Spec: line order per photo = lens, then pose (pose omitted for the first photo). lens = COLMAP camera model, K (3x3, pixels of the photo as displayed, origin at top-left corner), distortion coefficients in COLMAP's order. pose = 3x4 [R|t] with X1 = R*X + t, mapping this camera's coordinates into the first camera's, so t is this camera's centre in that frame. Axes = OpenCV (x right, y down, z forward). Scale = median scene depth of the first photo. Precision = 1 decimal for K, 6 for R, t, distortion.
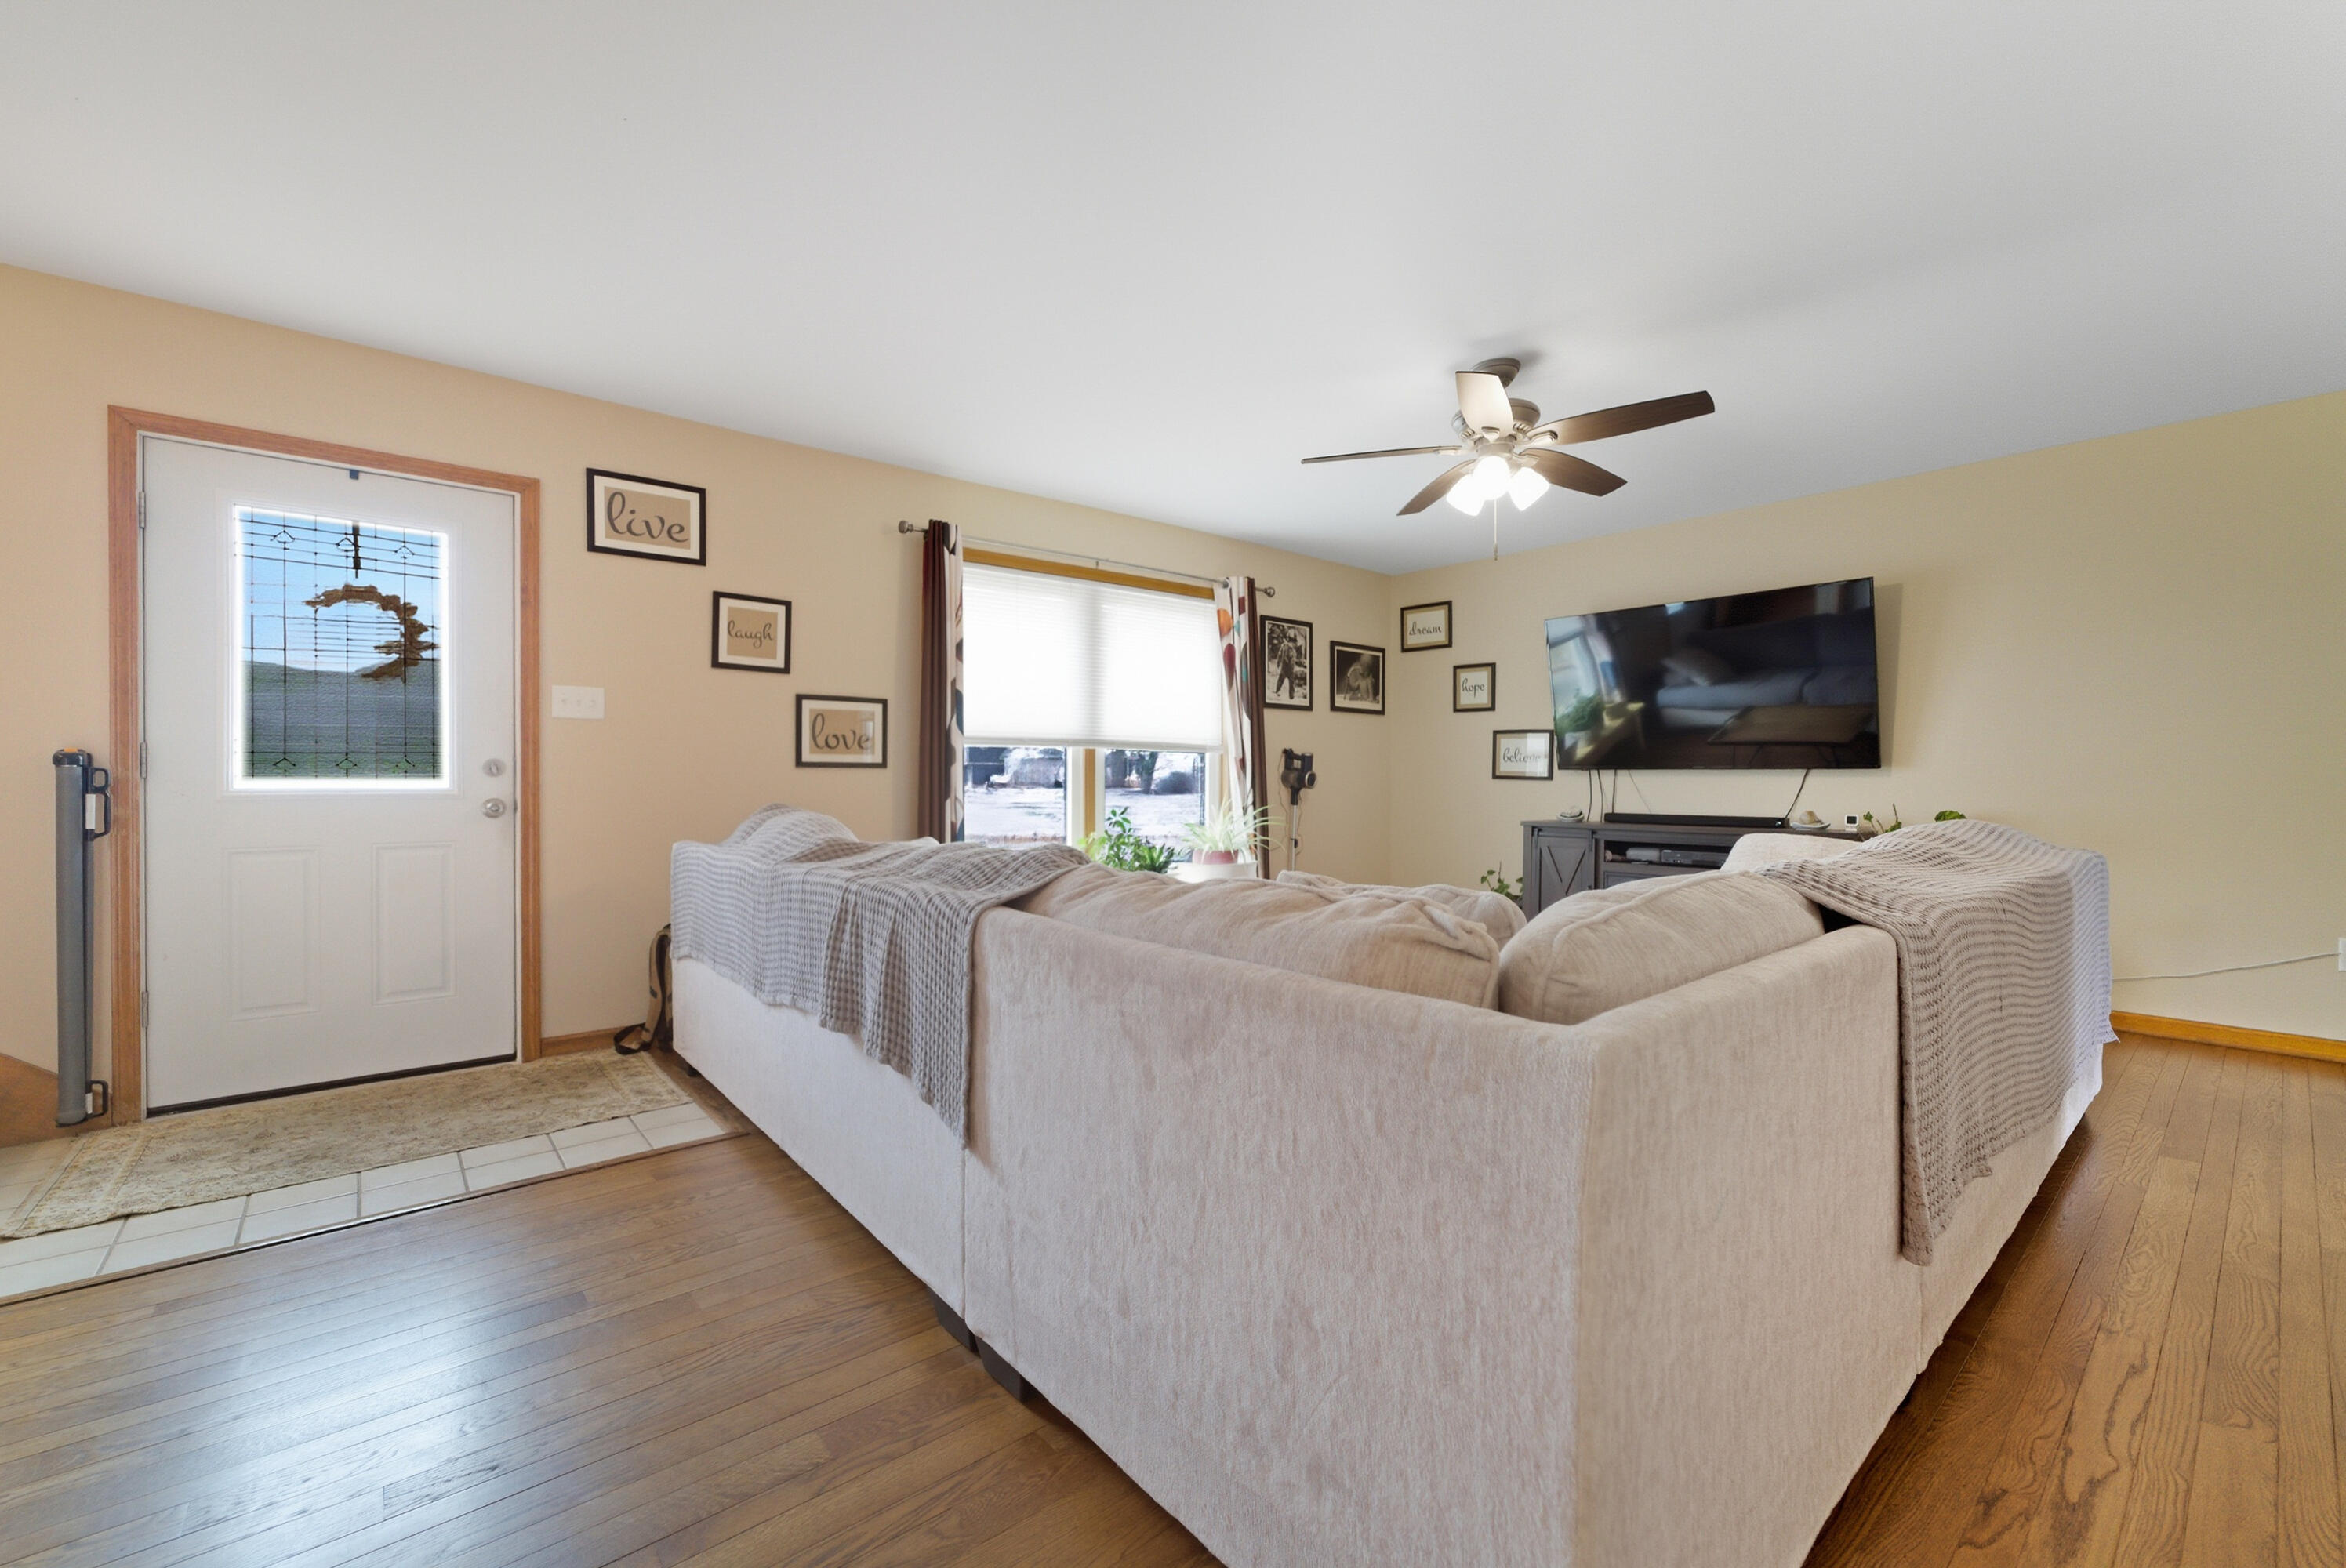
lens RADIAL K [[957.1, 0, 1166.9], [0, 957.1, 792.7], [0, 0, 1]] dist [-0.000927, -0.000586]
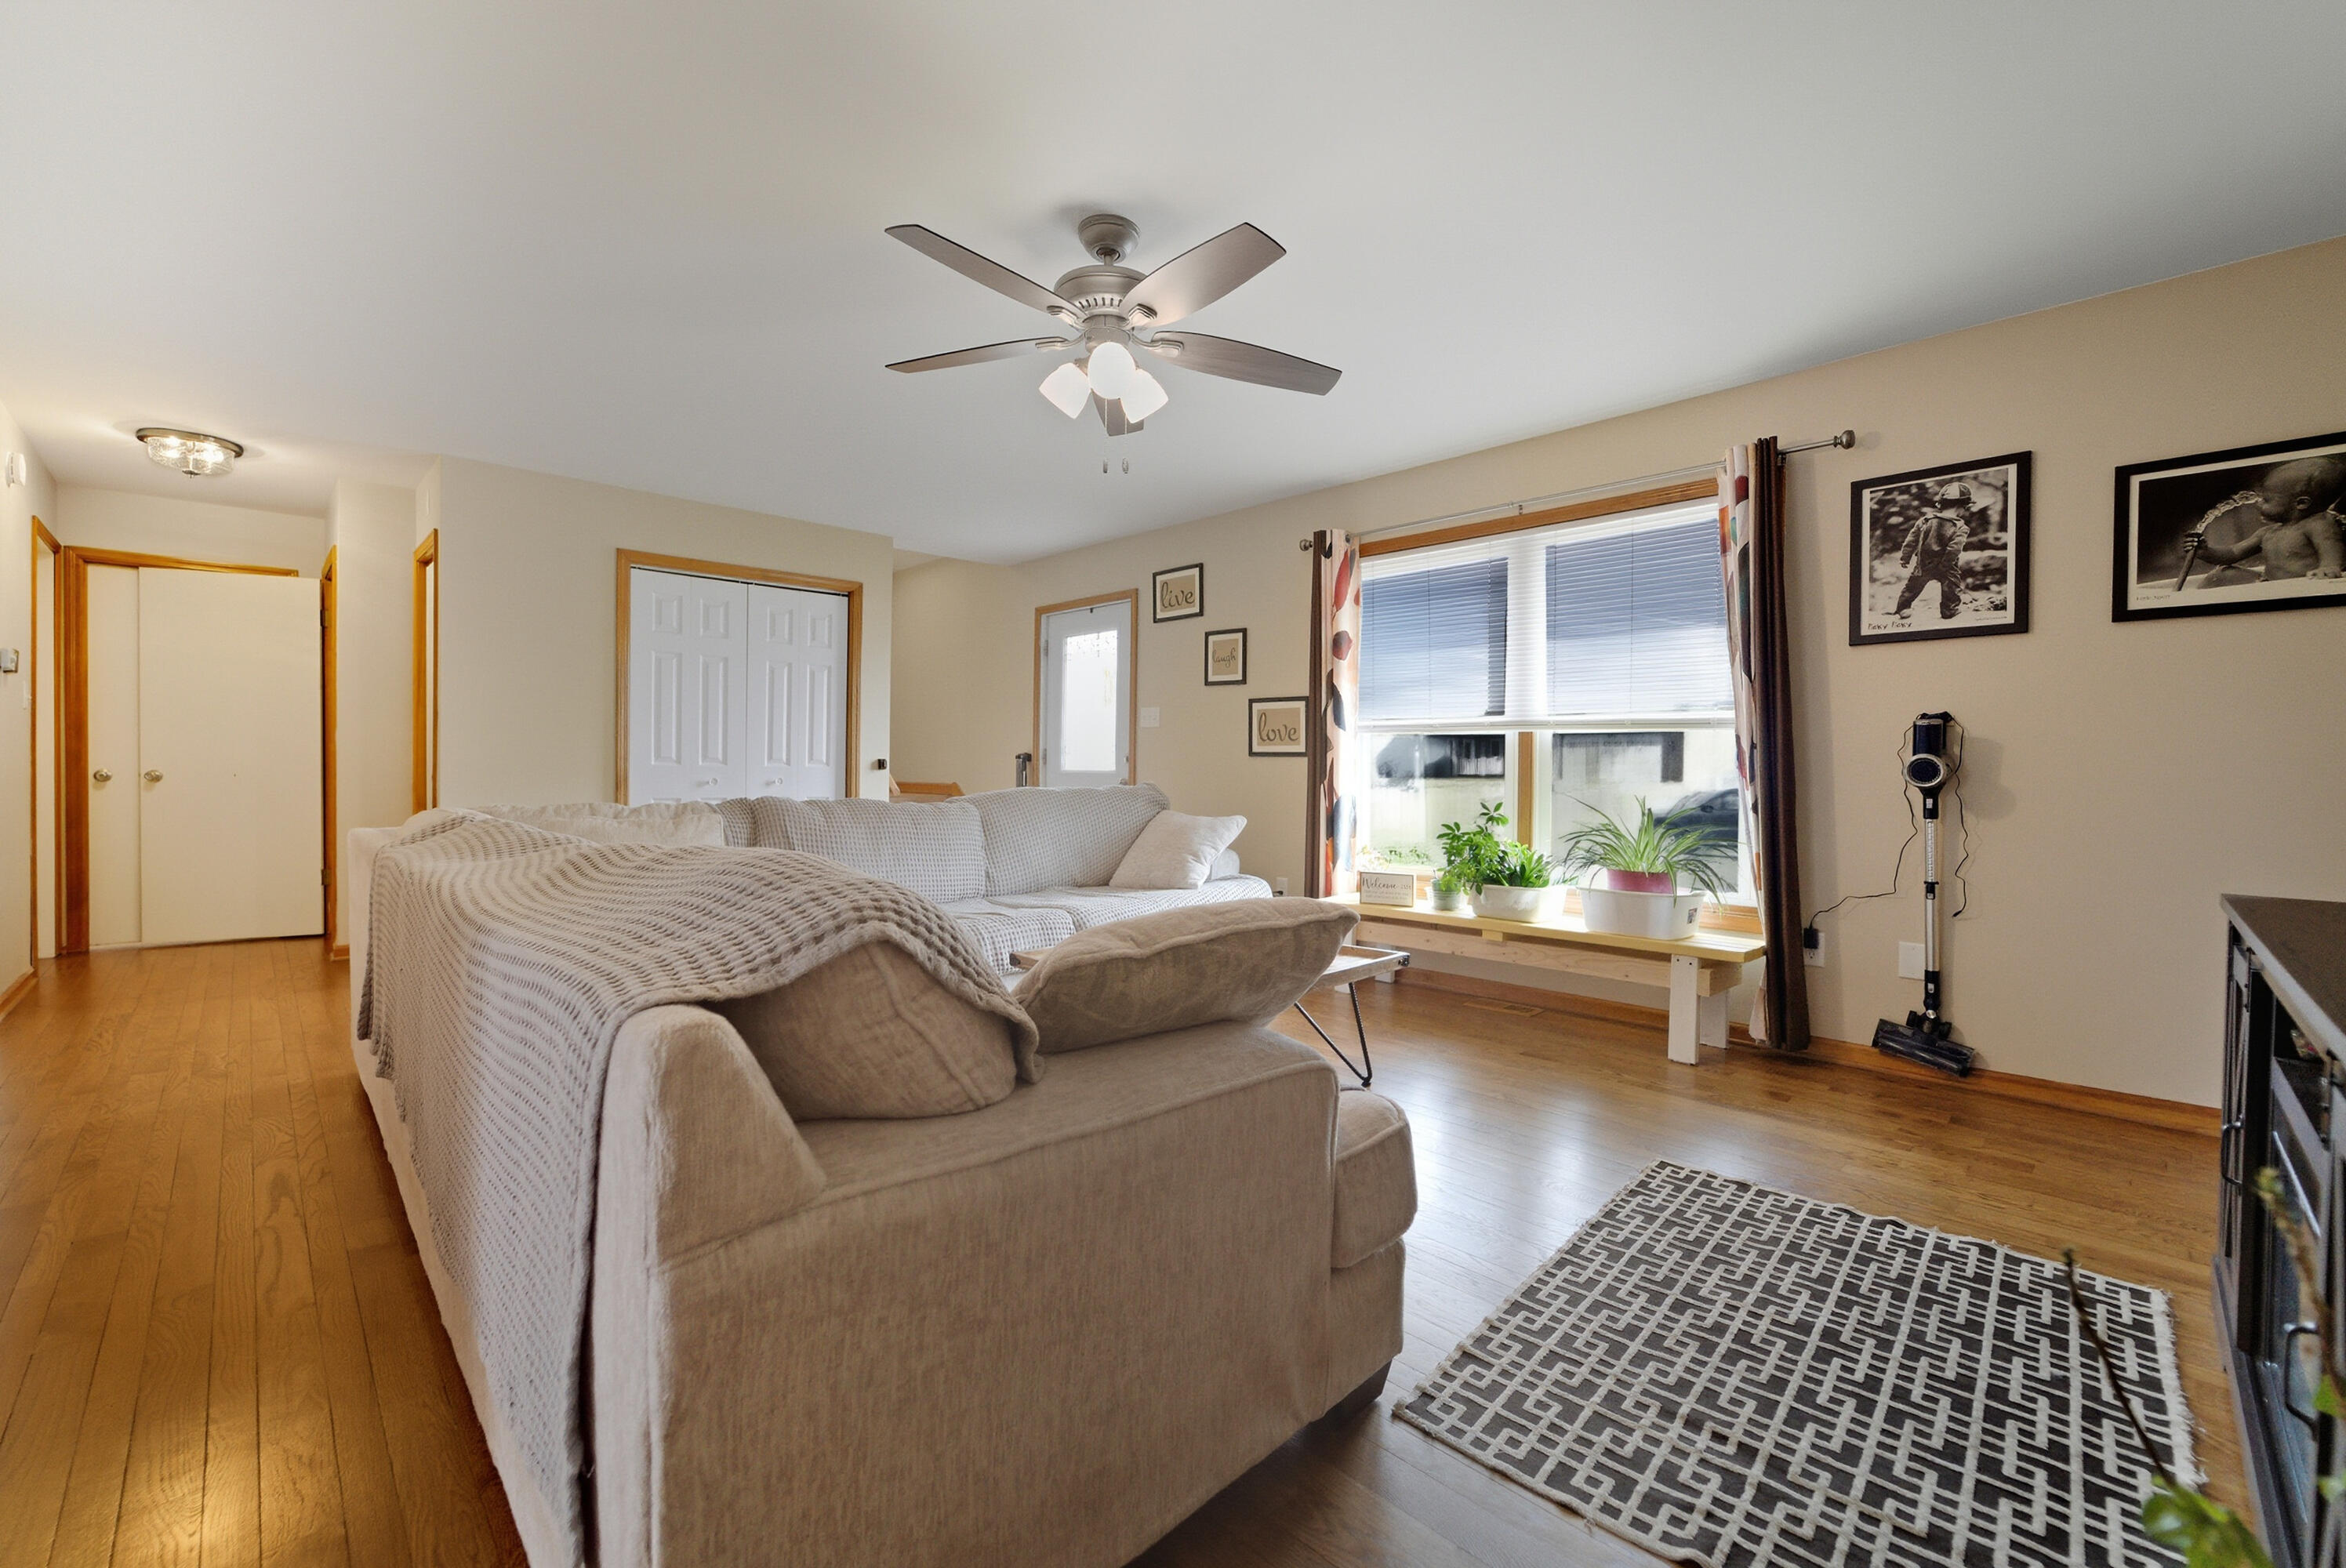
lens RADIAL K [[957.1, 0, 1167.2], [0, 957.1, 773.9], [0, 0, 1]] dist [-0.000927, -0.000586]
pose [[0.085918, 0.011375, -0.996237, 0.615535], [-0.022486, 0.999702, 0.009475, -0.008115], [0.996048, 0.021587, 0.086148, 0.535933]]
